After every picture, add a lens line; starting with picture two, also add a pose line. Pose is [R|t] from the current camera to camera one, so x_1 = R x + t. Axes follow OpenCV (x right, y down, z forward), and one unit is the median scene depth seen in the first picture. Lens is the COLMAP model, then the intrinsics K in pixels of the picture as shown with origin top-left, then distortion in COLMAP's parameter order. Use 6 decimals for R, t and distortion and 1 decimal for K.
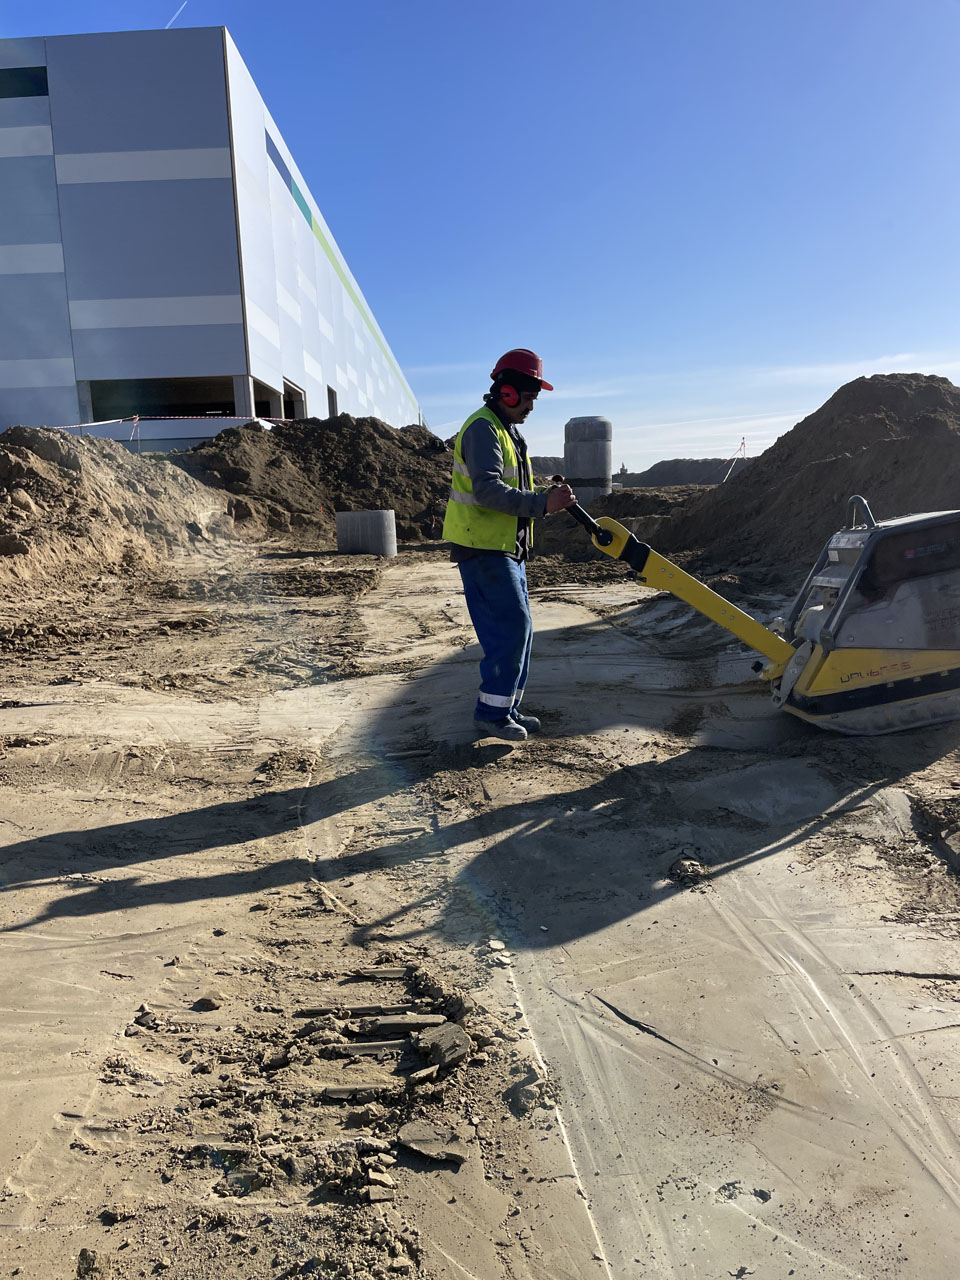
lens RADIAL K [[951.9, 0, 480.0], [0, 951.9, 640.0], [0, 0, 1]] dist [0.015391, 0.003915]
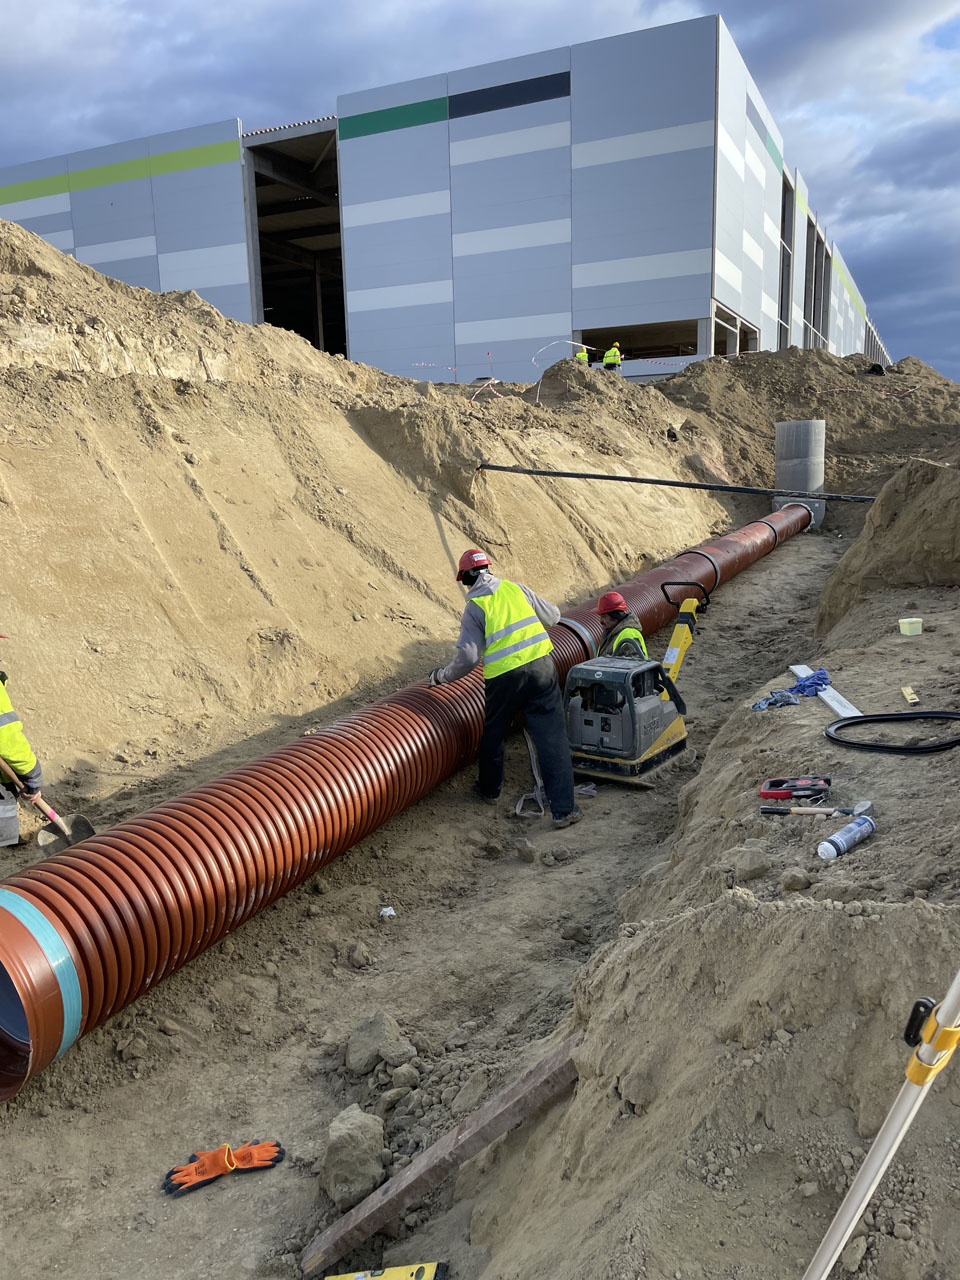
lens RADIAL K [[951.9, 0, 480.0], [0, 951.9, 640.0], [0, 0, 1]] dist [0.015391, 0.003915]
pose [[0.897333, 0.085006, -0.433091, 0.057190], [-0.059674, 0.995634, 0.071780, 0.068897], [0.437301, -0.038567, 0.898488, -0.265693]]
